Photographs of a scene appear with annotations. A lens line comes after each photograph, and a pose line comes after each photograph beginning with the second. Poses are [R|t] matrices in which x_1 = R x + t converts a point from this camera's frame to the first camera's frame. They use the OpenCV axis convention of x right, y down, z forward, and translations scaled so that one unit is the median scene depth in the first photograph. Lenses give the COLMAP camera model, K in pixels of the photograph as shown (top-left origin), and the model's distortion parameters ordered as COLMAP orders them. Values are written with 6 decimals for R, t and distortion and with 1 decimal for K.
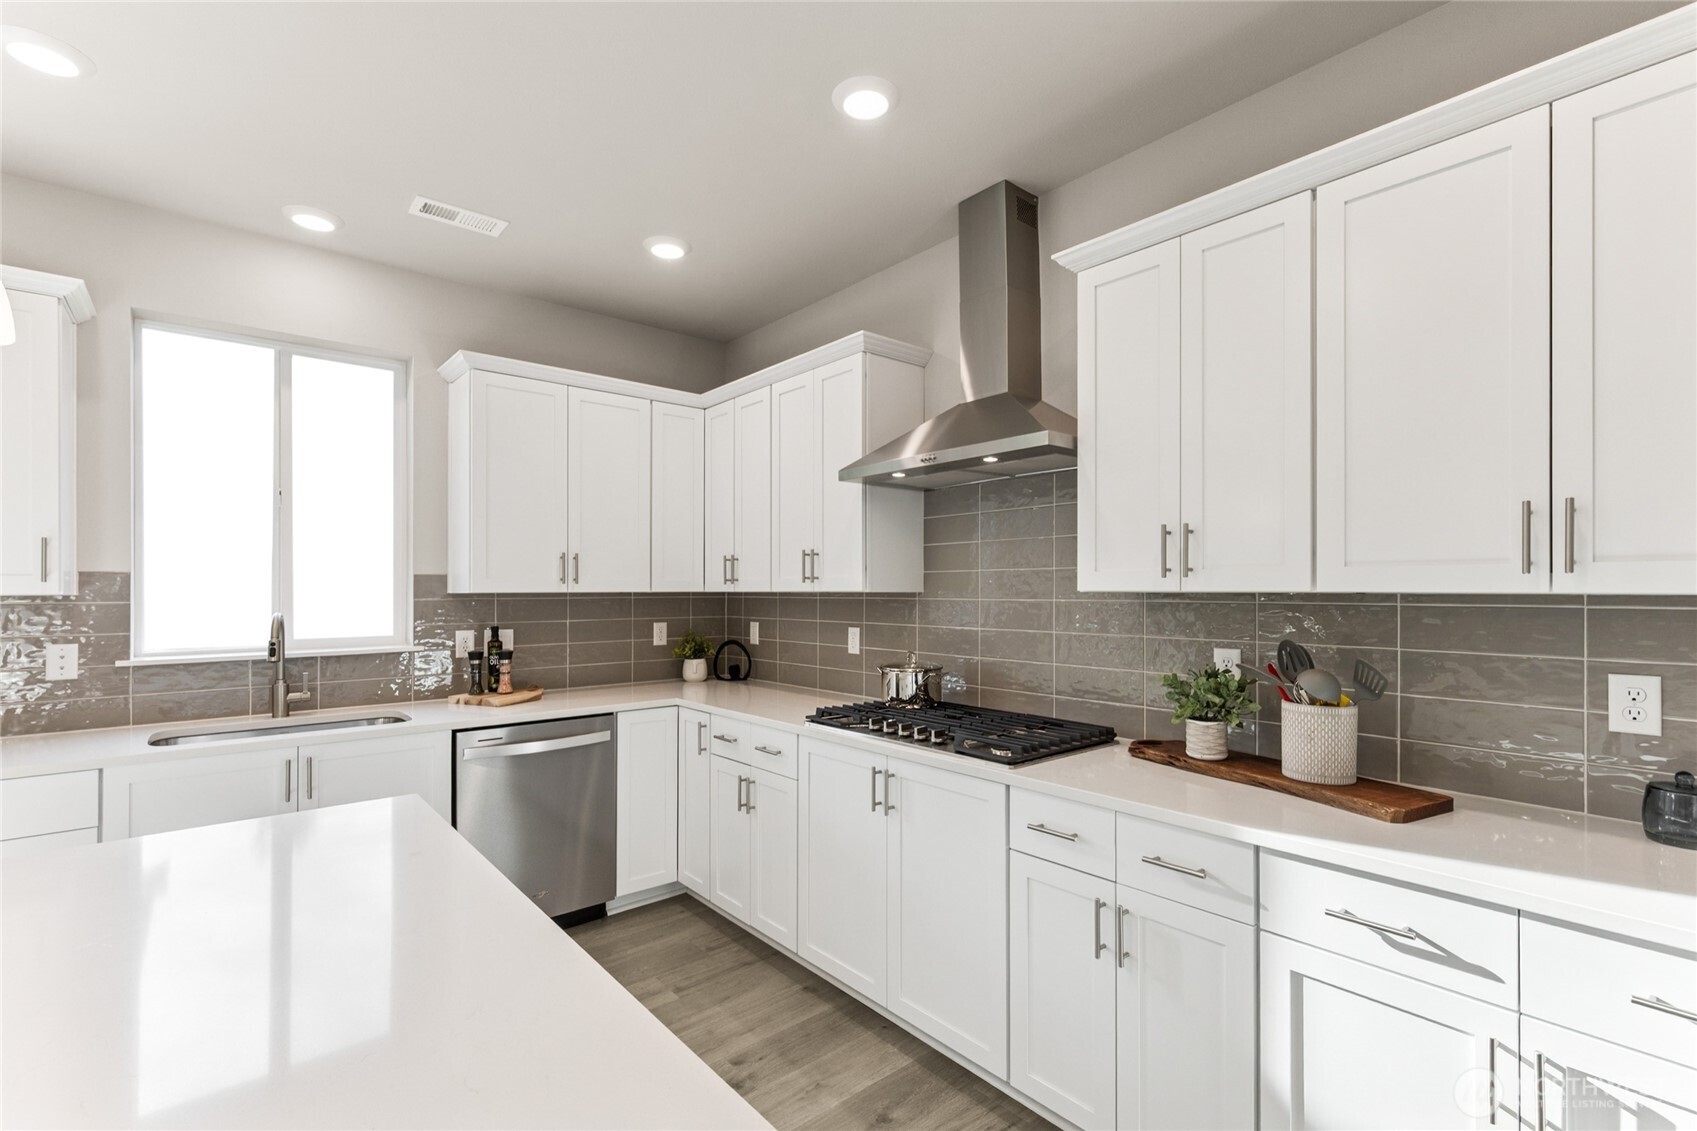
lens RADIAL K [[767.0, 0, 833.0], [0, 767.0, 585.4], [0, 0, 1]] dist [-0.004637, 0.001383]
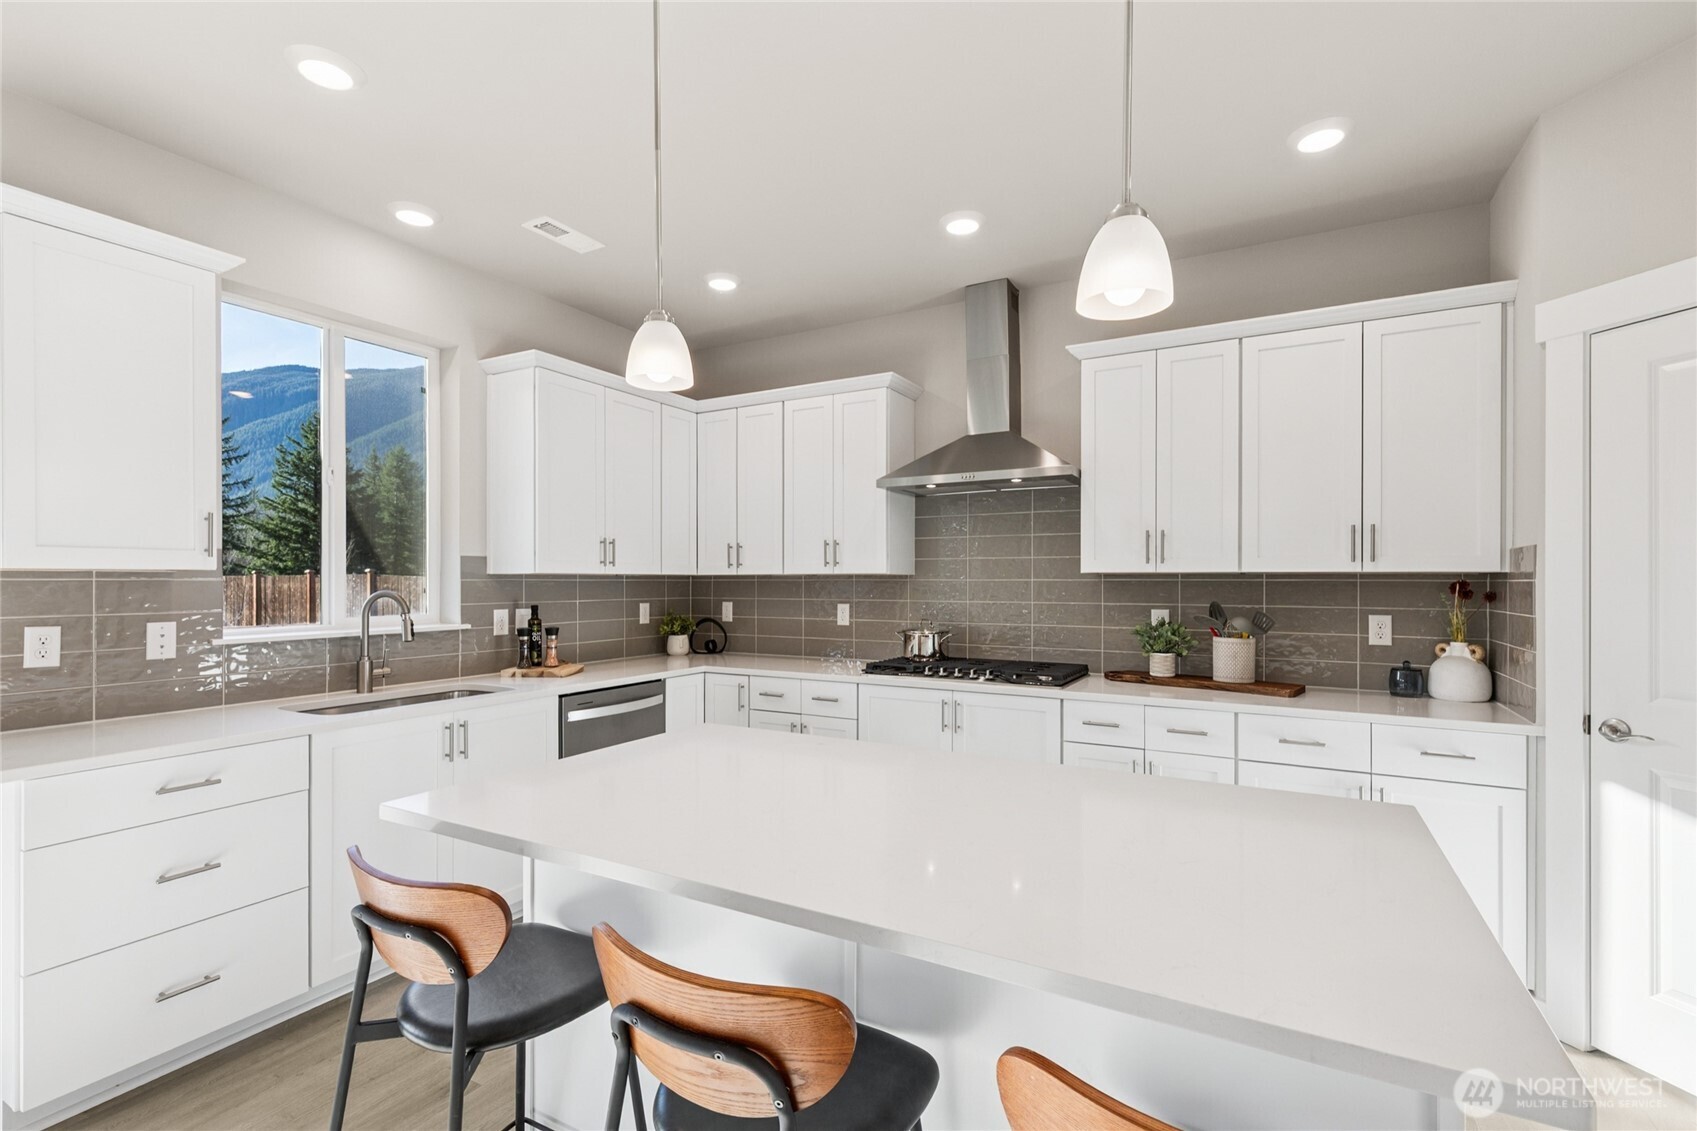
lens RADIAL K [[767.0, 0, 832.5], [0, 767.0, 580.2], [0, 0, 1]] dist [-0.004637, 0.001383]
pose [[0.937521, 0.002616, 0.347918, -0.517531], [-0.004160, 0.999985, 0.003690, 0.015193], [-0.347903, -0.004906, 0.937518, -0.187243]]
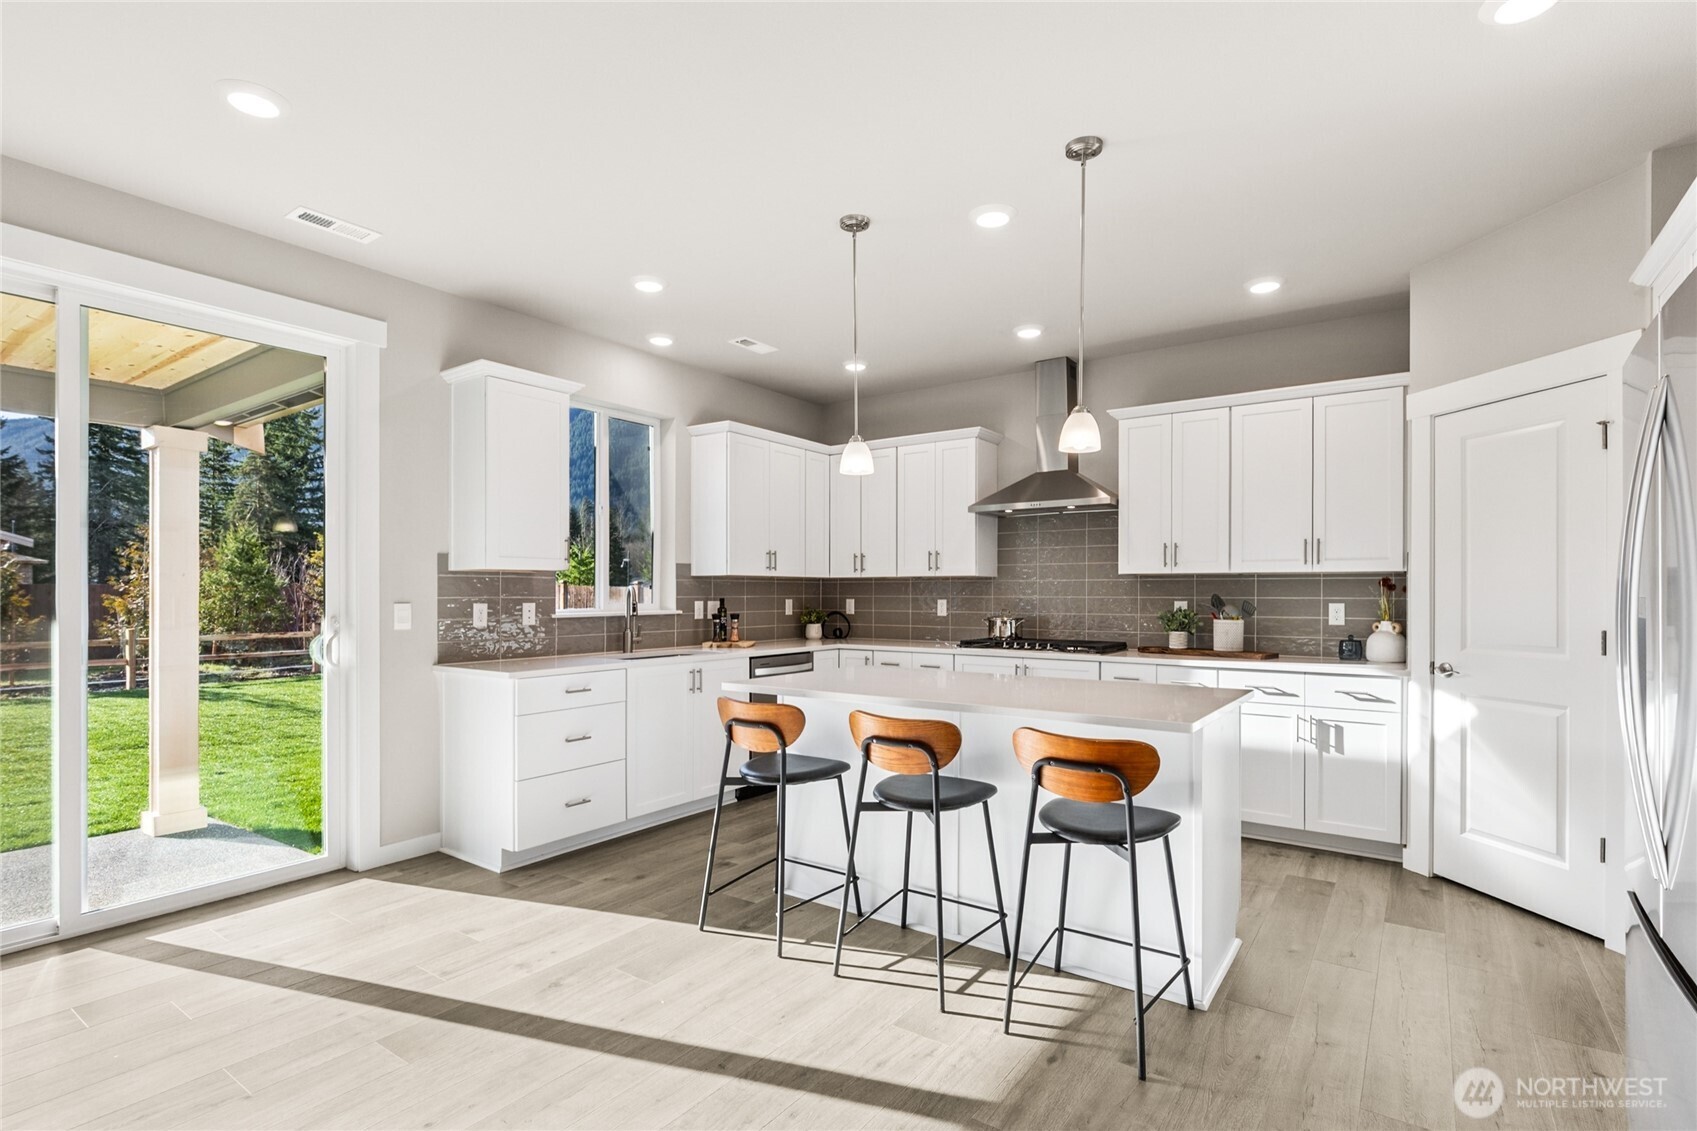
lens RADIAL K [[814.2, 0, 821.0], [0, 814.2, 590.0], [0, 0, 1]] dist [-0.015453, -0.000523]
pose [[0.971798, 0.004377, 0.235774, -0.769605], [-0.004718, 0.999988, 0.000879, 0.042372], [-0.235768, -0.001967, 0.971807, -0.742971]]
